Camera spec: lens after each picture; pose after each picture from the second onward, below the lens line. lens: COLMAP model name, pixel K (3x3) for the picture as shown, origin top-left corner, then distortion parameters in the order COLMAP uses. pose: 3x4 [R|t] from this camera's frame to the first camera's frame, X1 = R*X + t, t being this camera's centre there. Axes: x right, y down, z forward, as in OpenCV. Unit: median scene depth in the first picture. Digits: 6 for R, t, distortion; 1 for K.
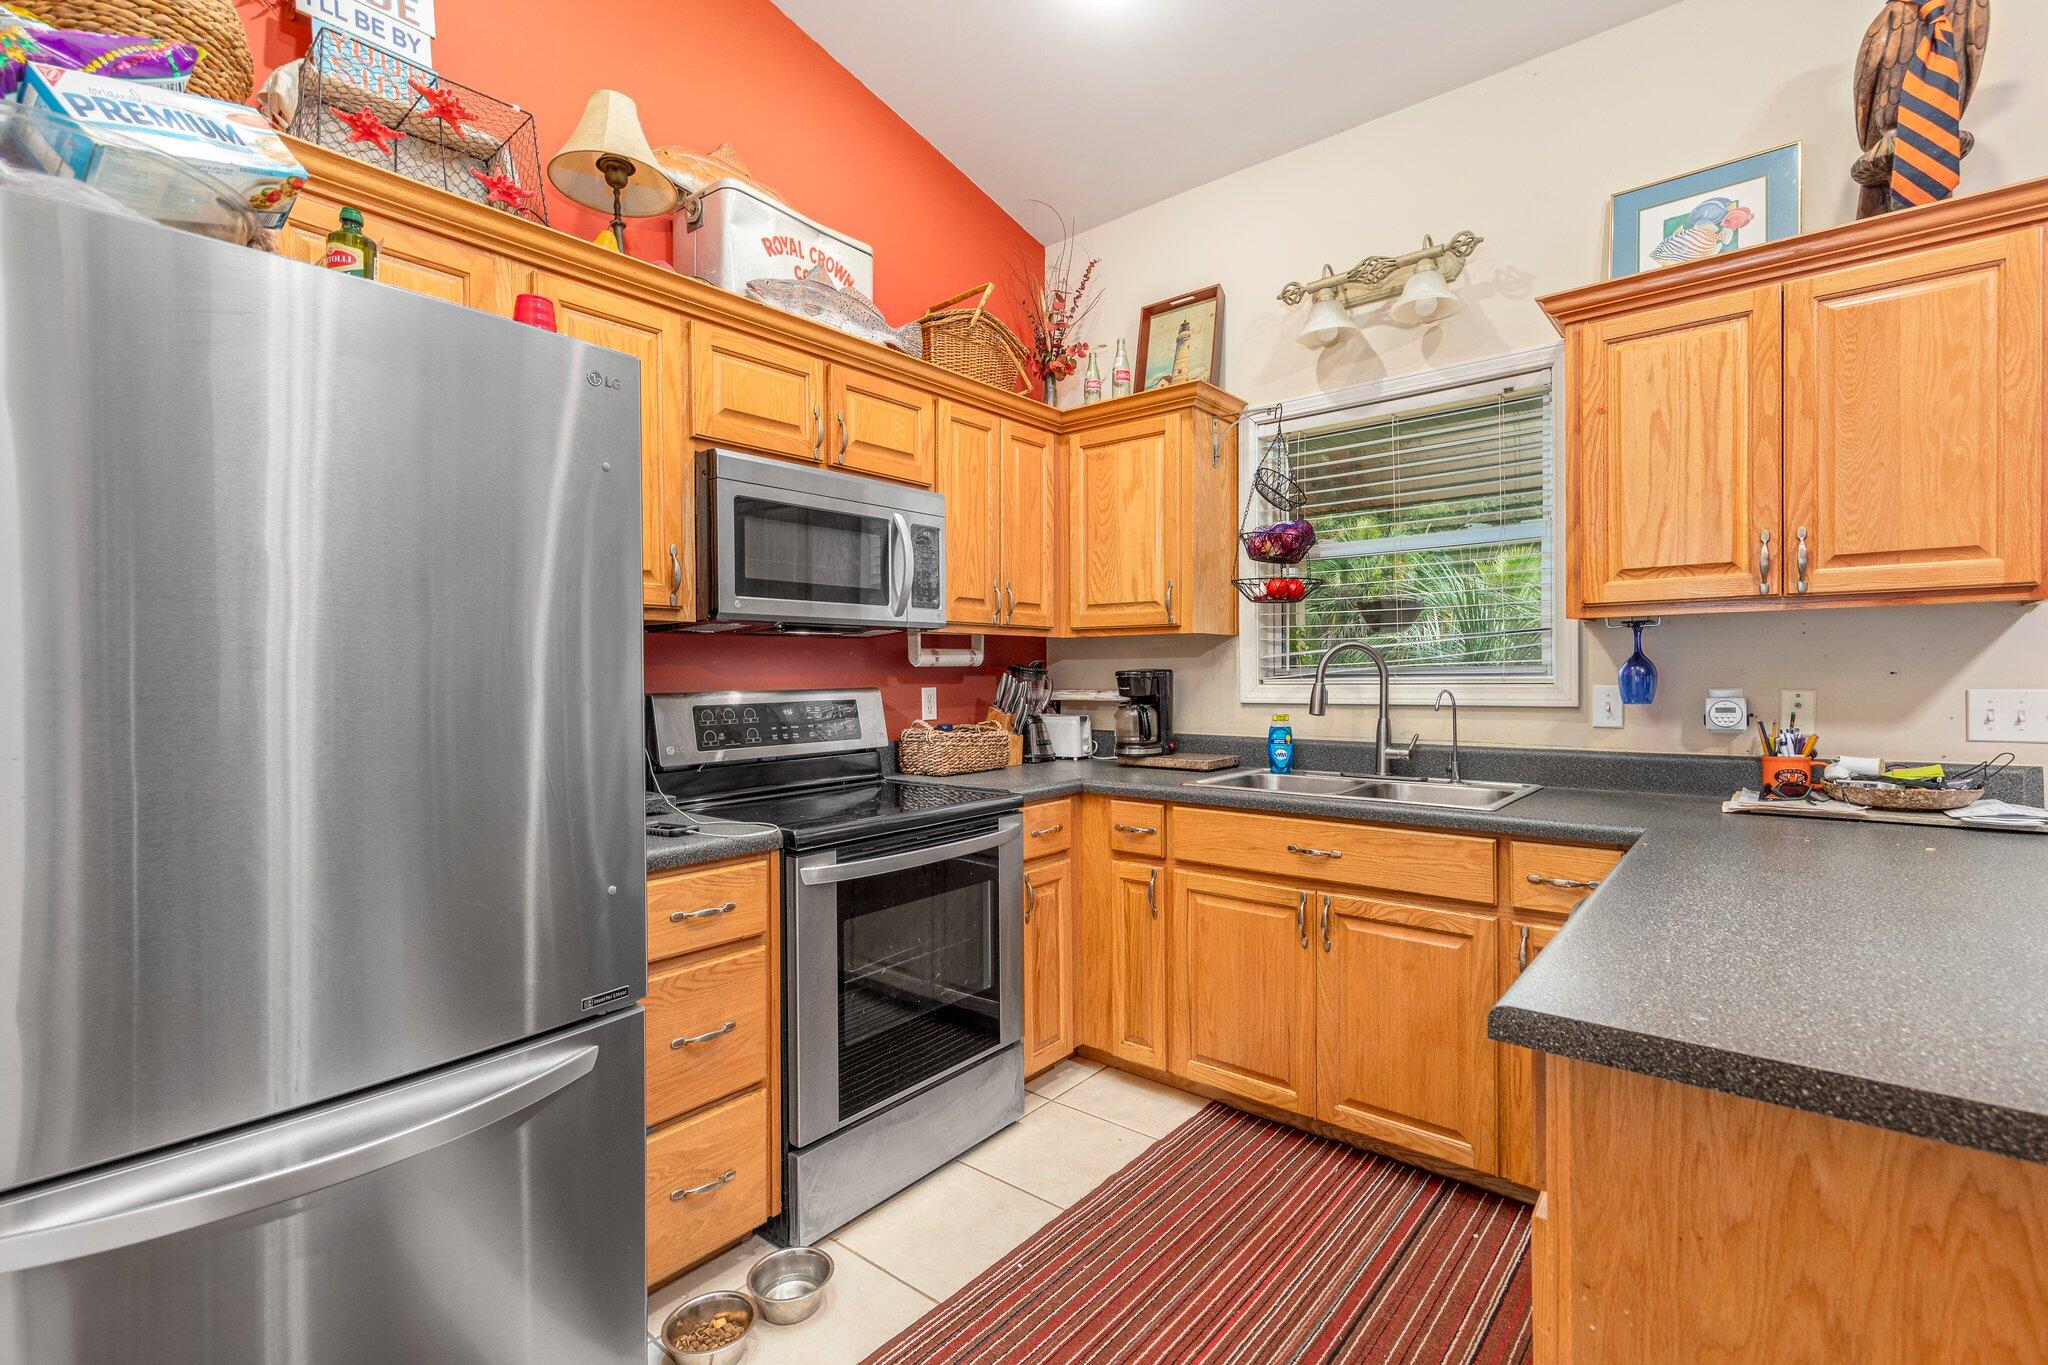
lens RADIAL K [[922.2, 0, 1029.5], [0, 922.2, 679.5], [0, 0, 1]] dist [-0.002489, -0.000364]
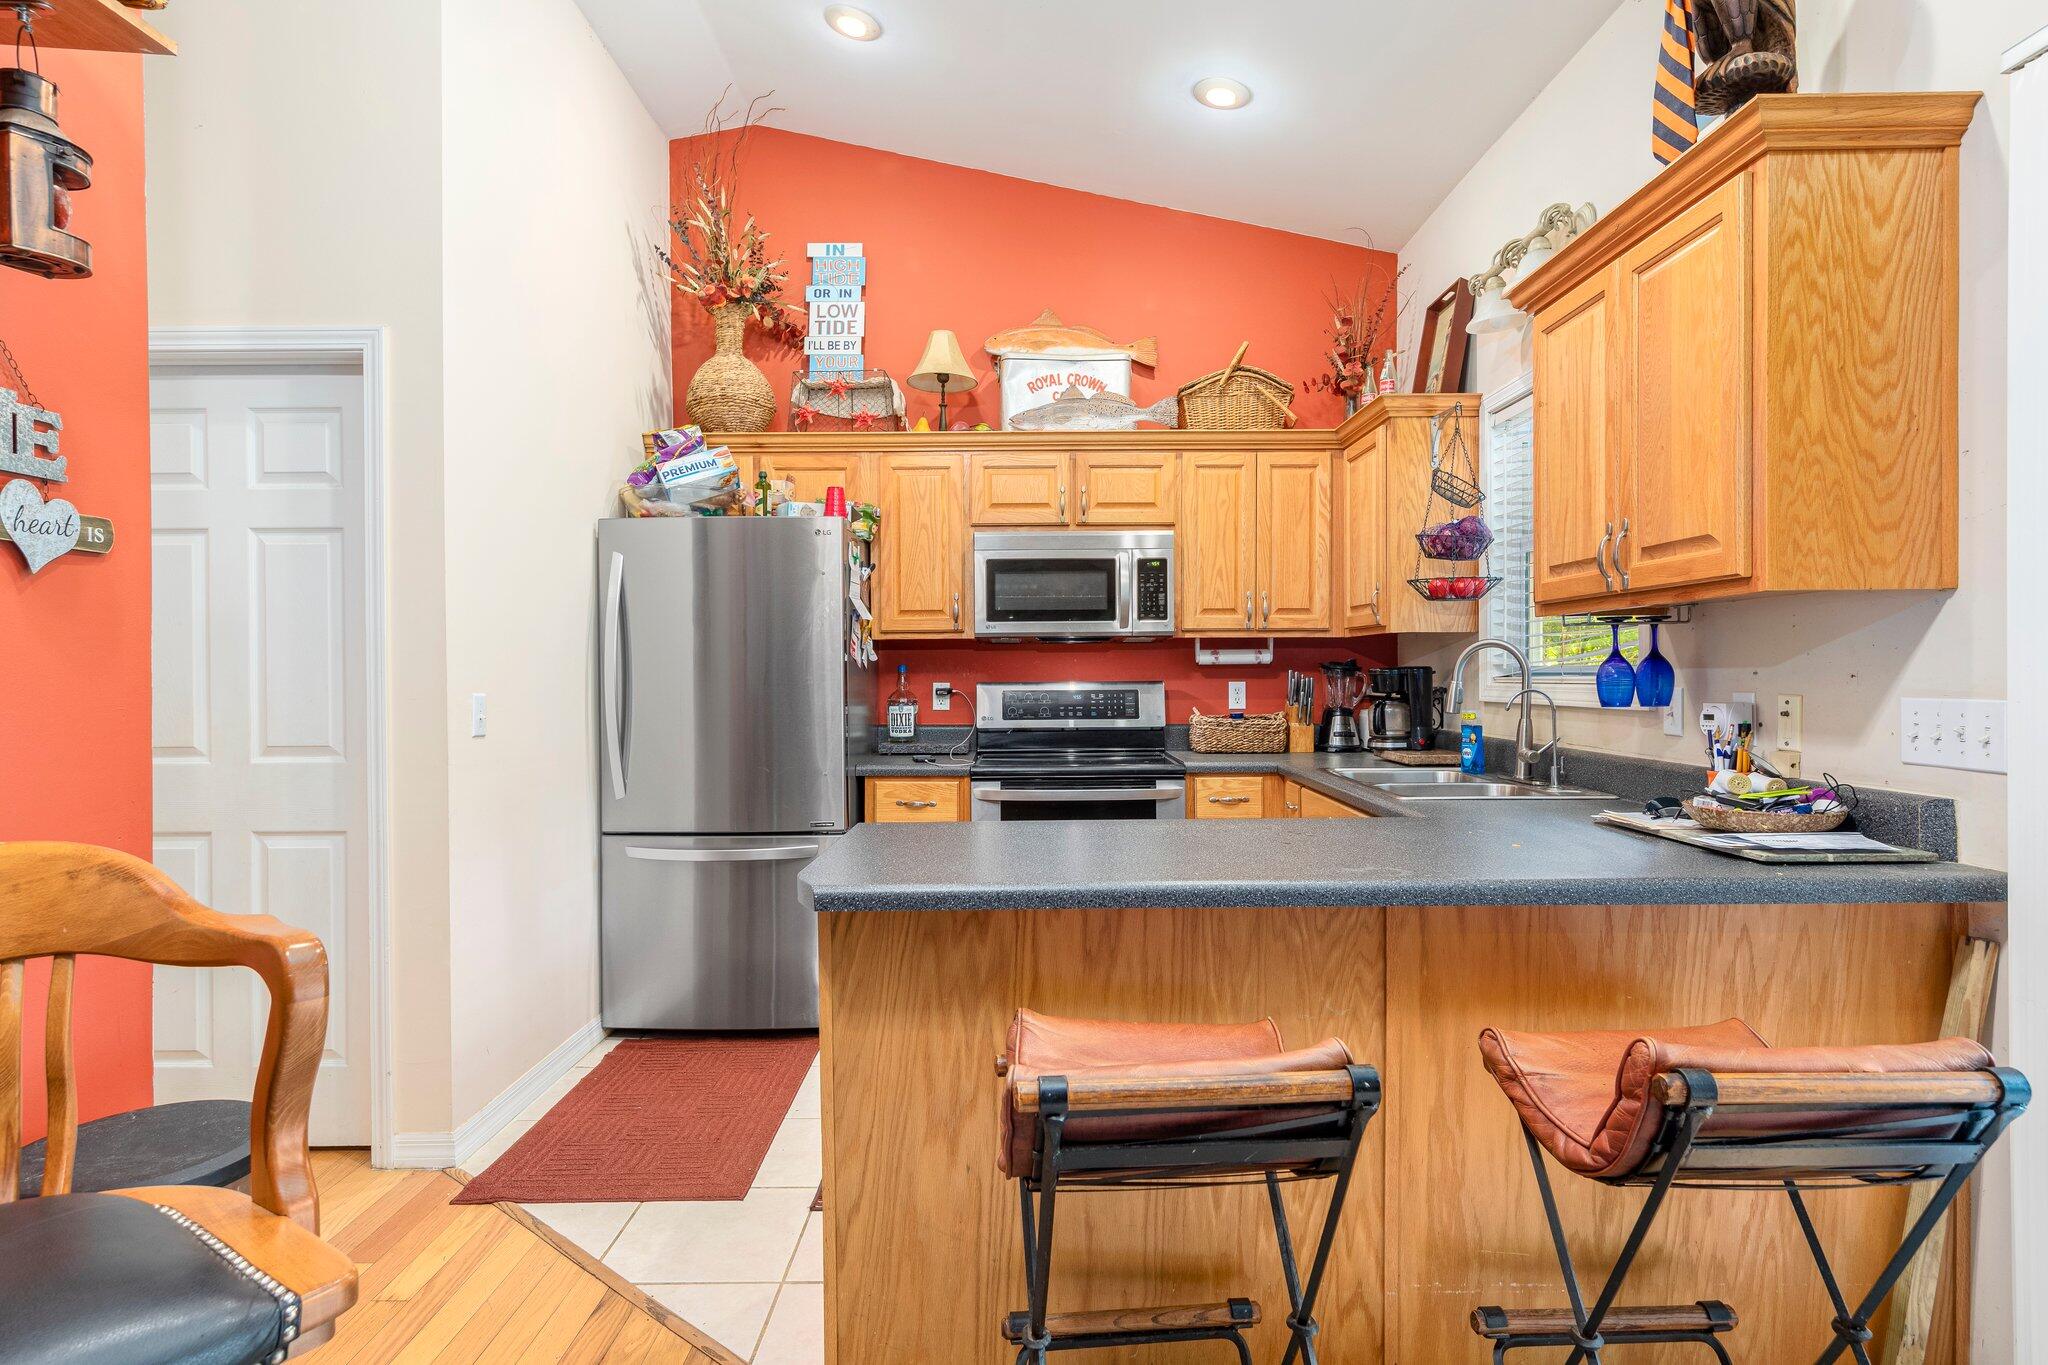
lens RADIAL K [[1087.9, 0, 1009.7], [0, 1087.9, 678.0], [0, 0, 1]] dist [0.002806, 0.000237]
pose [[0.622757, 0.009014, -0.782363, 0.974401], [-0.005796, 0.999959, 0.006907, -0.005055], [0.782394, 0.000233, 0.622784, -0.124115]]
